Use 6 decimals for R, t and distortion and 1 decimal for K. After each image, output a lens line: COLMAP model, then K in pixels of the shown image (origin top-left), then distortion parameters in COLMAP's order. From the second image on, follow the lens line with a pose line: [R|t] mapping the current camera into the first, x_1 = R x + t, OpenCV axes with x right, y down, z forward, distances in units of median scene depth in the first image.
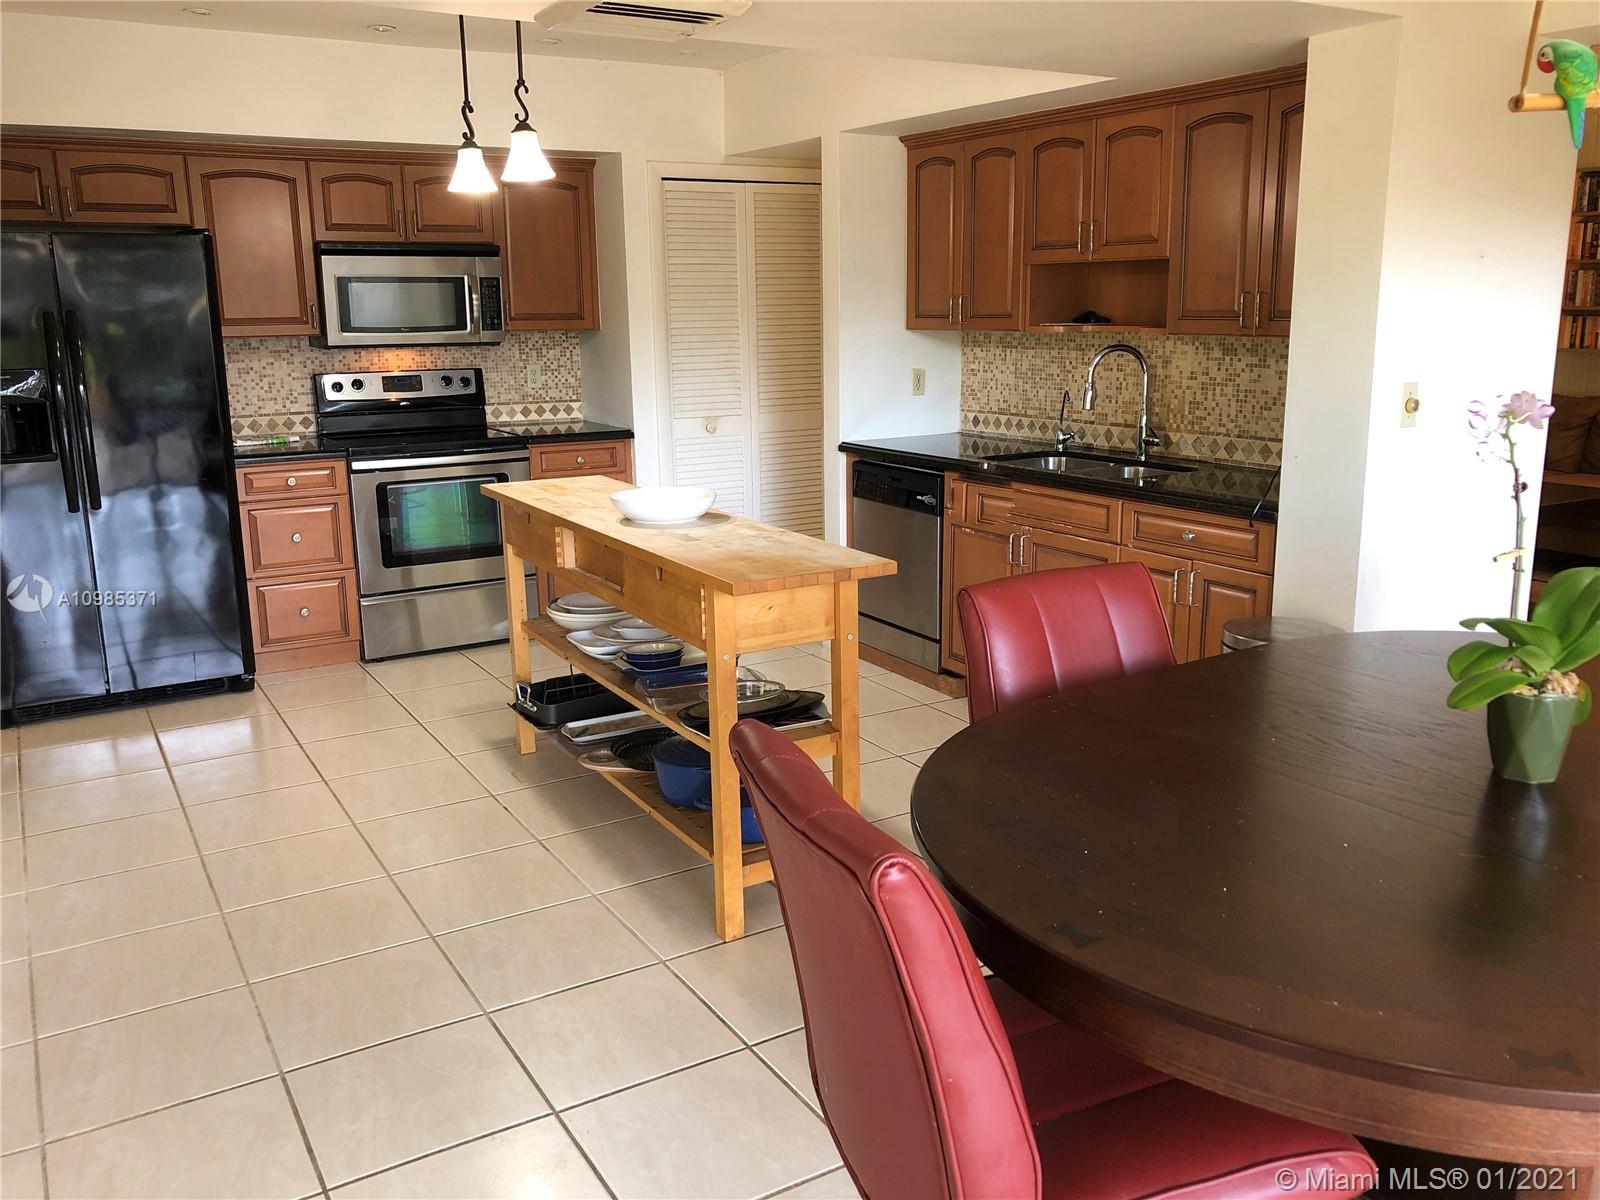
lens RADIAL K [[1312.8, 0, 803.2], [0, 1312.8, 594.7], [0, 0, 1]] dist [0.044090, -0.052057]
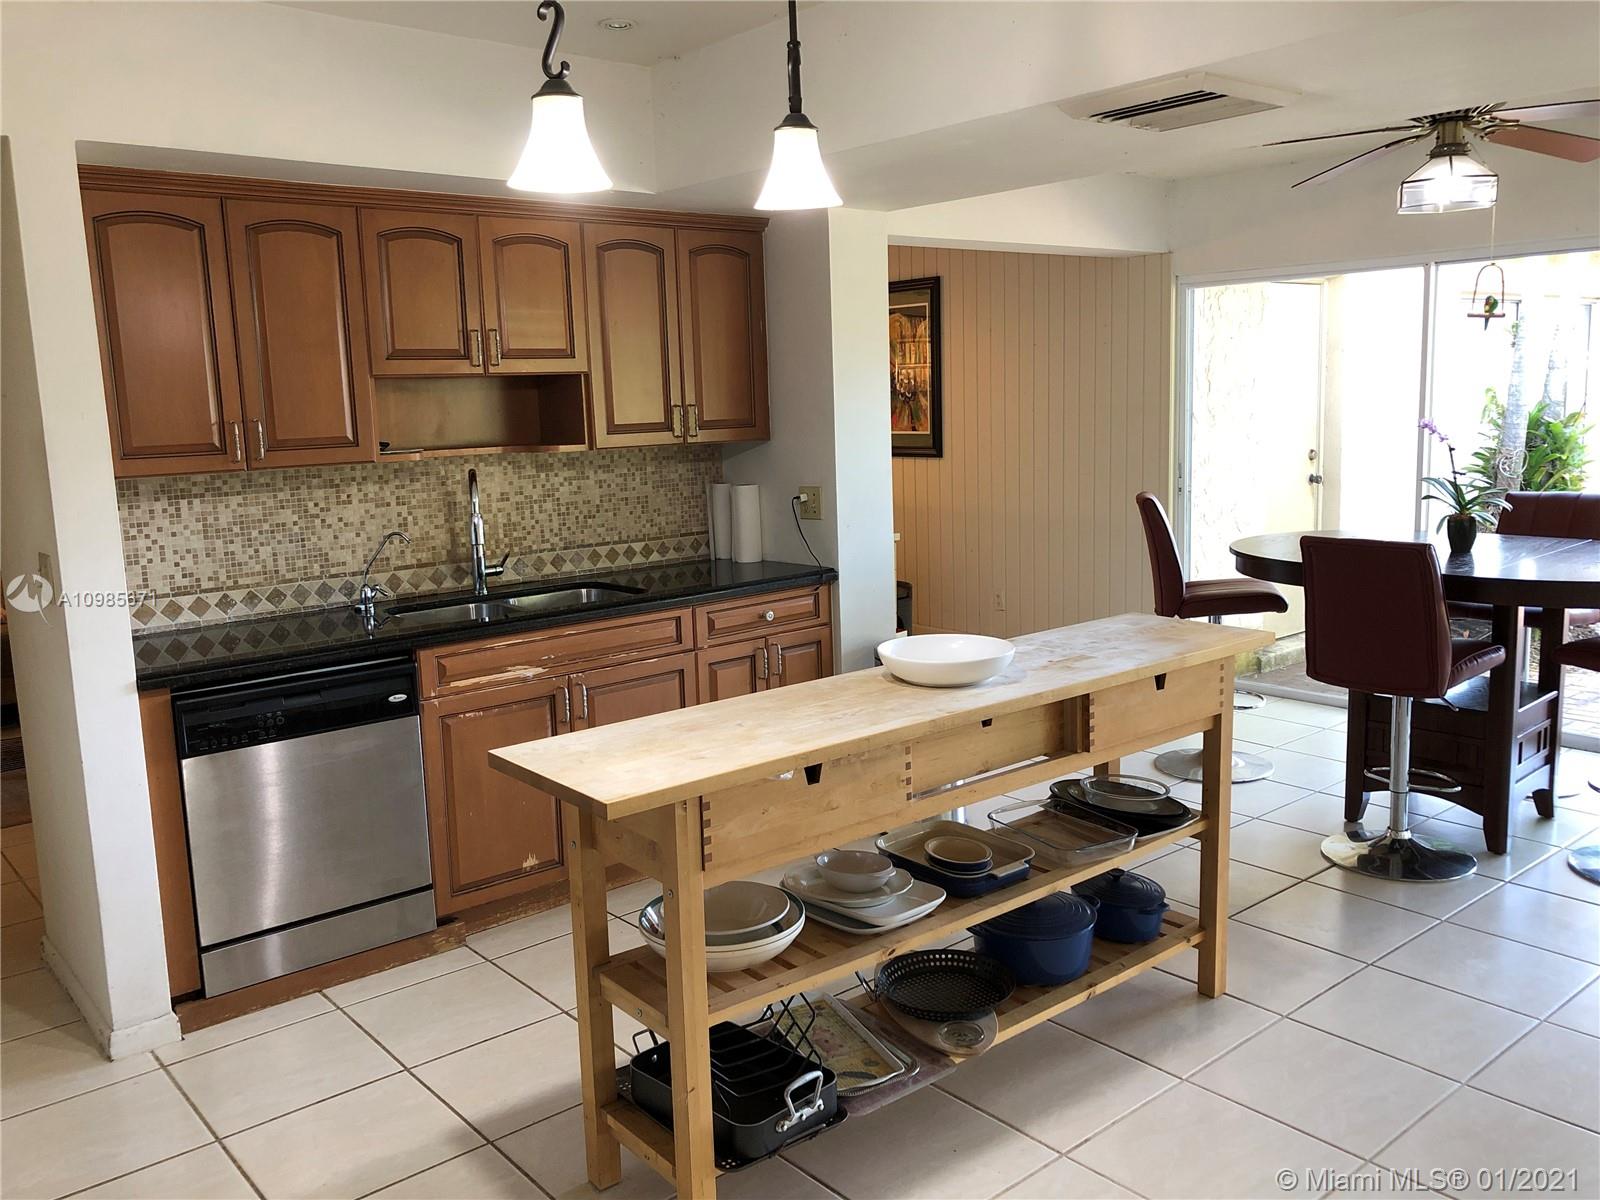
lens RADIAL K [[1312.8, 0, 798.2], [0, 1312.8, 584.8], [0, 0, 1]] dist [0.044090, -0.052057]
pose [[-0.154682, -0.127109, 0.979754, -0.659158], [0.252916, 0.953549, 0.163639, -0.202493], [-0.955043, 0.273107, -0.115349, 0.902823]]
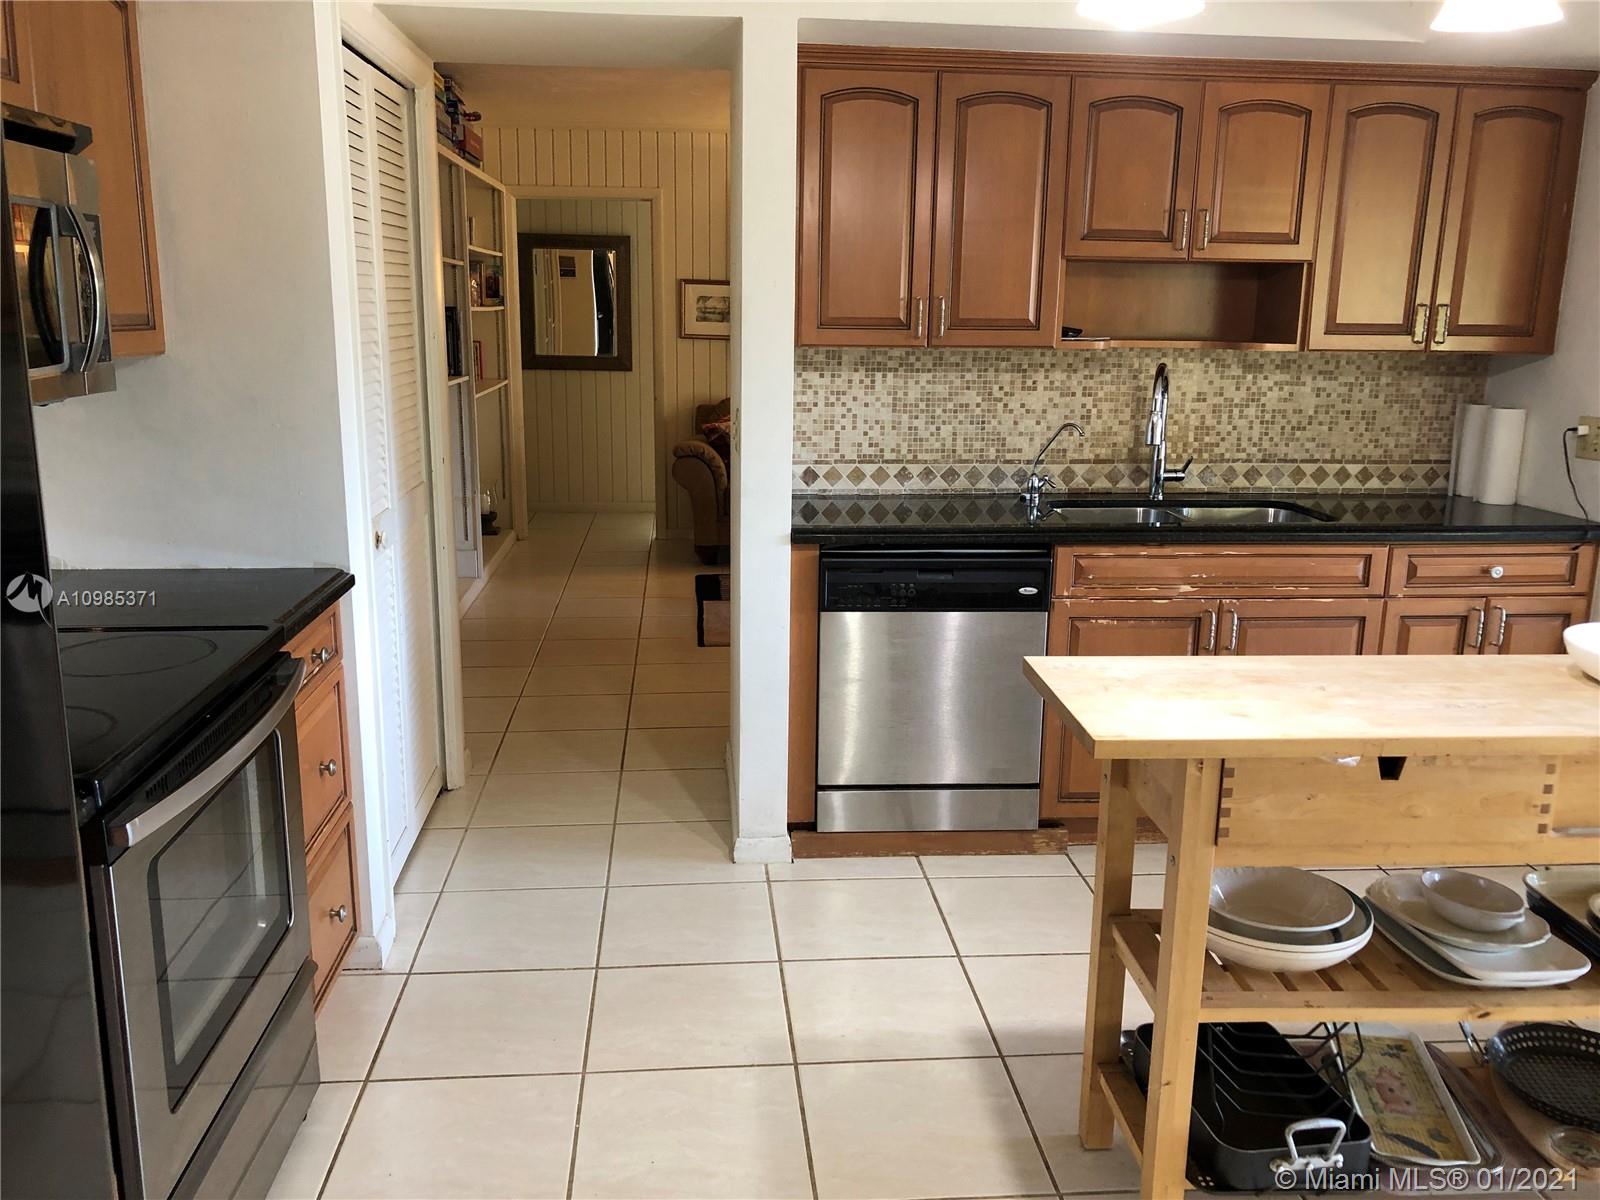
lens RADIAL K [[1312.8, 0, 788.9], [0, 1312.8, 591.8], [0, 0, 1]] dist [0.044090, -0.052057]
pose [[0.440348, -0.176355, 0.880336, -0.601248], [0.179124, 0.978063, 0.106334, -0.177576], [-0.879777, 0.110866, 0.462278, 0.830712]]
